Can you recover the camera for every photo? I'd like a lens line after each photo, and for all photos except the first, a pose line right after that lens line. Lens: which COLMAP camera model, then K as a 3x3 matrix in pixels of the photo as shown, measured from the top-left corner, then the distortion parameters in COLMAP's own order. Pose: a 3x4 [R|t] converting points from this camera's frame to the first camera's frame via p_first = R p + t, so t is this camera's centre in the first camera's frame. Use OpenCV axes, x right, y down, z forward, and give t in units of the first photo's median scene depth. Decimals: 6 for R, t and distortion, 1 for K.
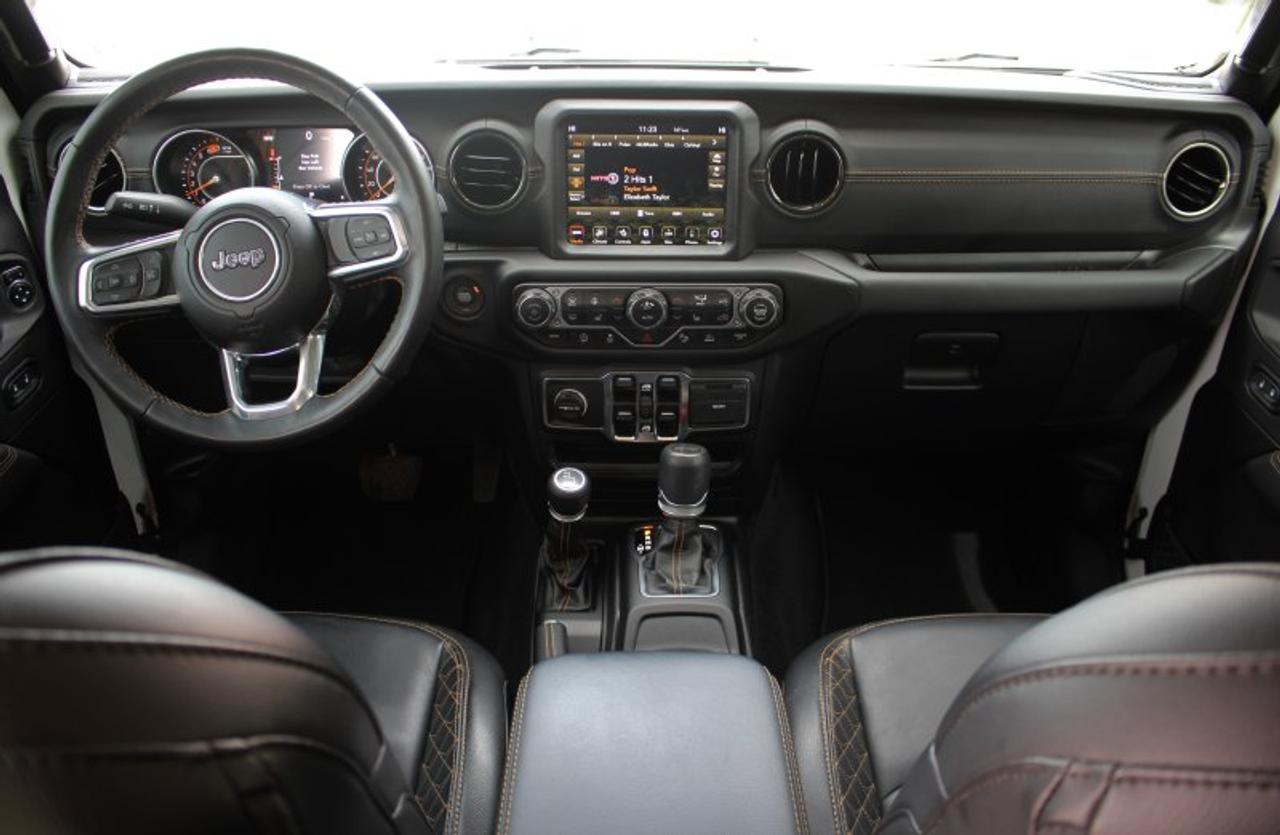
lens RADIAL K [[1075.1, 0, 640.7], [0, 1075.1, 411.8], [0, 0, 1]] dist [-0.147014, 0.114545]
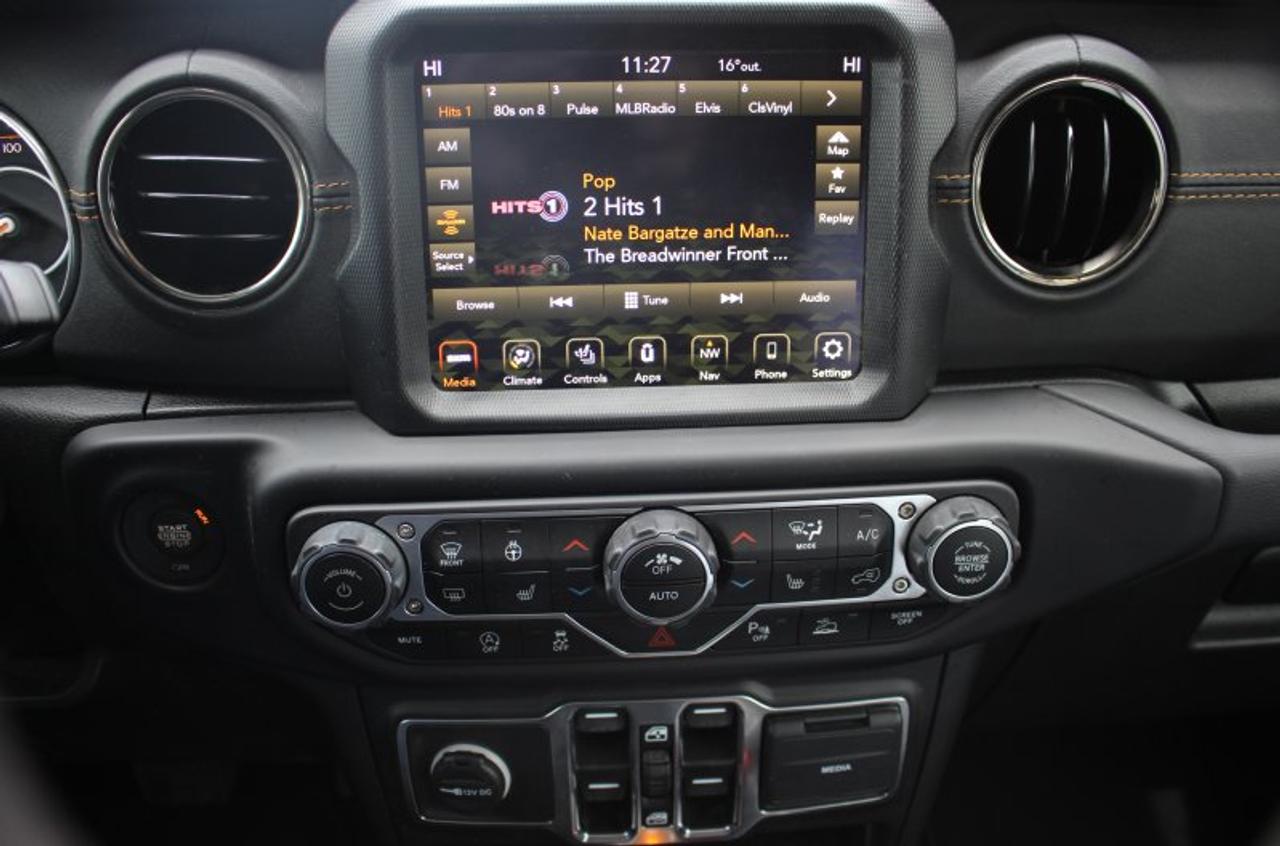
lens RADIAL K [[1062.0, 0, 642.0], [0, 1062.0, 419.7], [0, 0, 1]] dist [-0.143055, 0.100477]
pose [[0.998485, -0.035166, 0.042327, -0.013421], [0.037452, 0.997812, -0.054489, -0.125808], [-0.040318, 0.055992, 0.997617, 0.644843]]
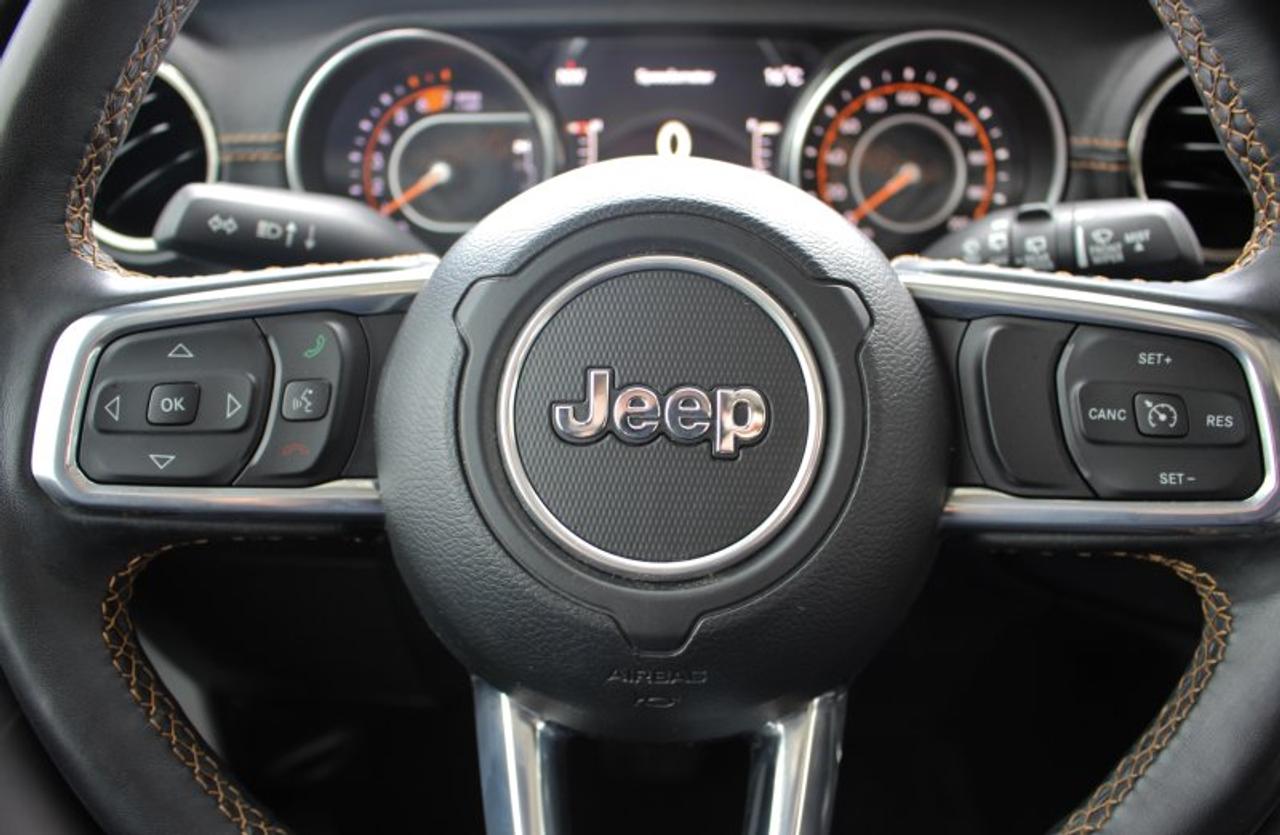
lens RADIAL K [[1075.1, 0, 632.5], [0, 1075.1, 415.8], [0, 0, 1]] dist [-0.147014, 0.114545]
pose [[0.985728, 0.163325, -0.040804, -0.328505], [-0.165653, 0.984213, -0.062316, -0.110049], [0.029982, 0.068186, 0.997222, 0.640988]]
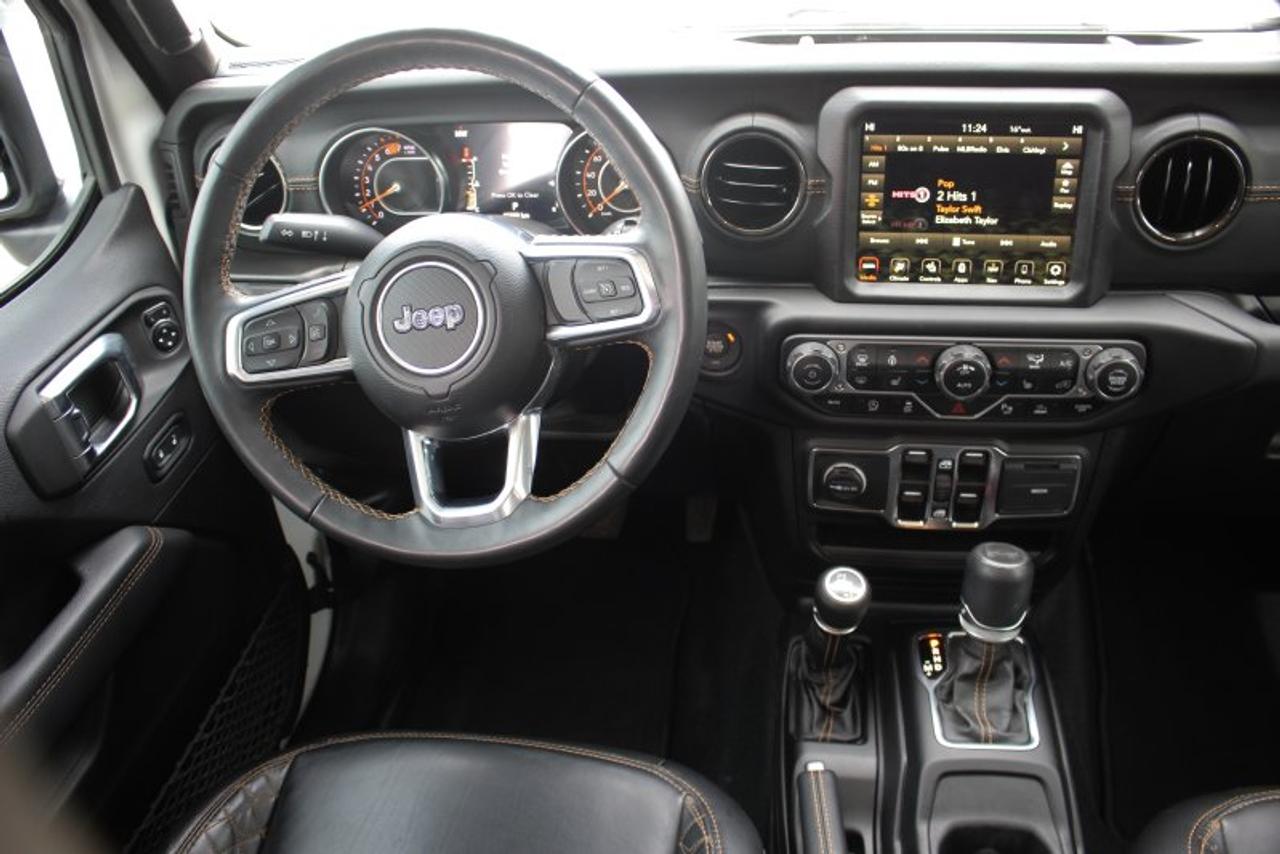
lens RADIAL K [[1056.7, 0, 642.9], [0, 1056.7, 423.1], [0, 0, 1]] dist [-0.150341, 0.114417]
pose [[0.989074, 0.024942, -0.145292, -0.107686], [-0.014316, 0.997176, 0.073726, -0.110677], [0.146720, -0.070841, 0.986638, 0.250406]]
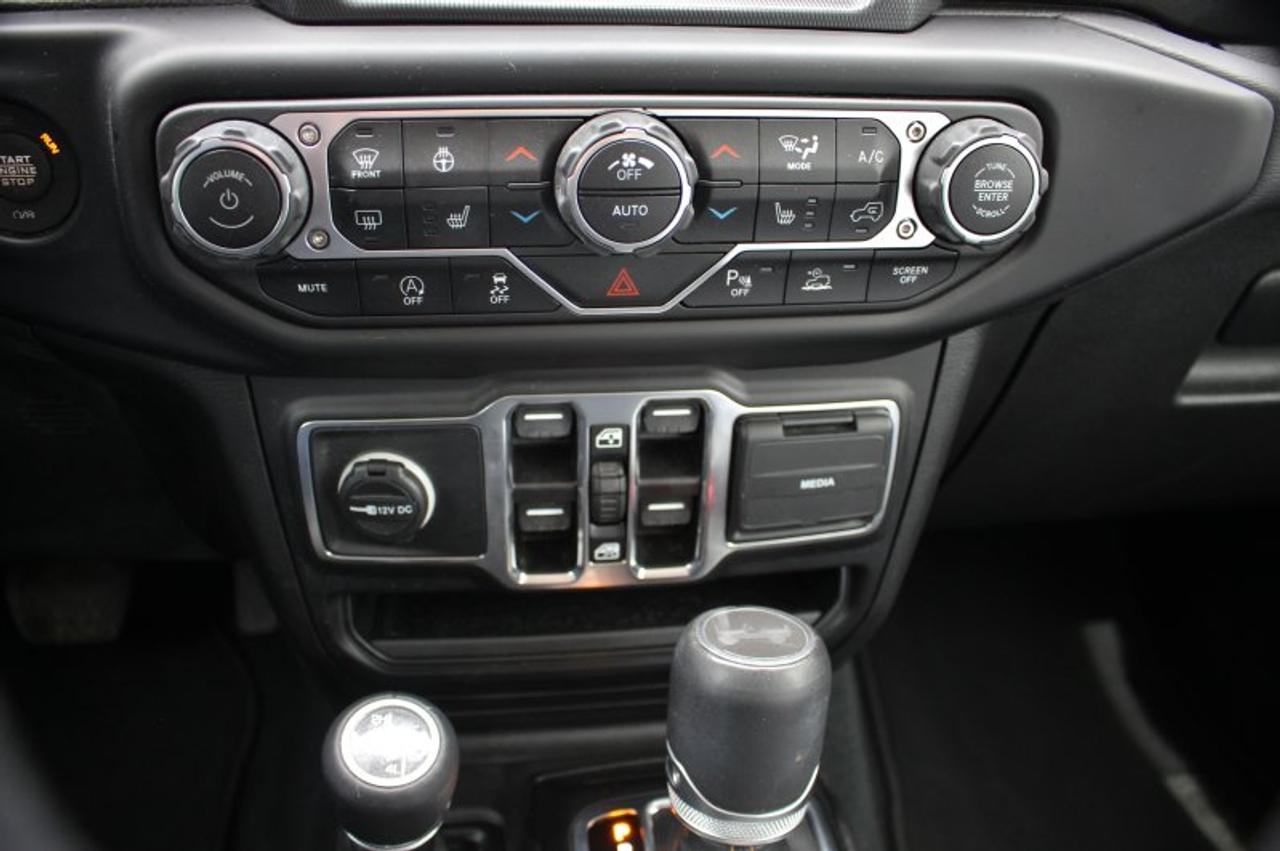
lens RADIAL K [[1056.7, 0, 638.7], [0, 1056.7, 419.7], [0, 0, 1]] dist [-0.150341, 0.114417]
pose [[0.991415, -0.039049, 0.124784, -0.028498], [0.036916, 0.999131, 0.019363, -0.036719], [-0.125431, -0.014590, 0.991995, 0.714892]]
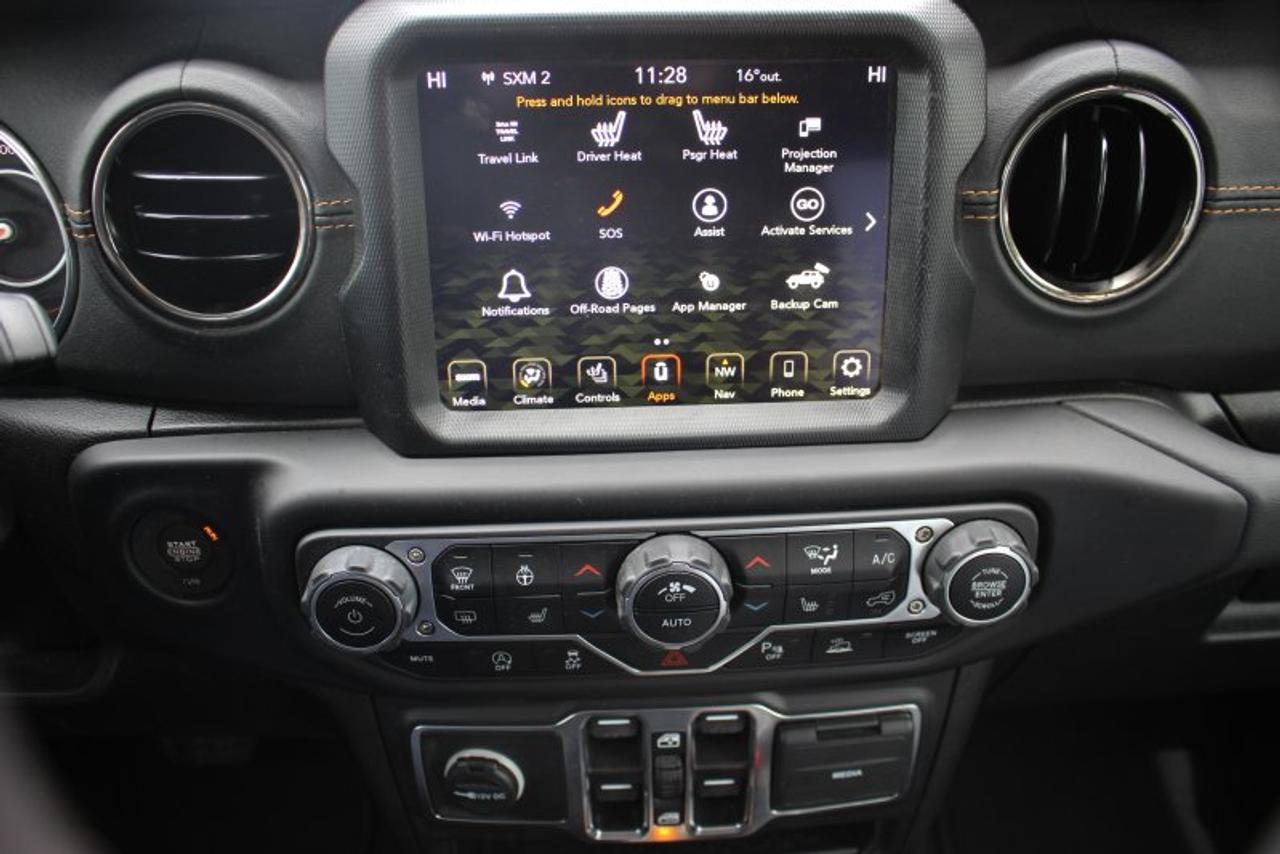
lens RADIAL K [[1056.7, 0, 645.0], [0, 1056.7, 425.5], [0, 0, 1]] dist [-0.150341, 0.114417]
pose [[0.998954, -0.034976, 0.029445, -0.011757], [0.034399, 0.999210, 0.019889, -0.157843], [-0.030117, -0.018855, 0.999369, 0.654054]]
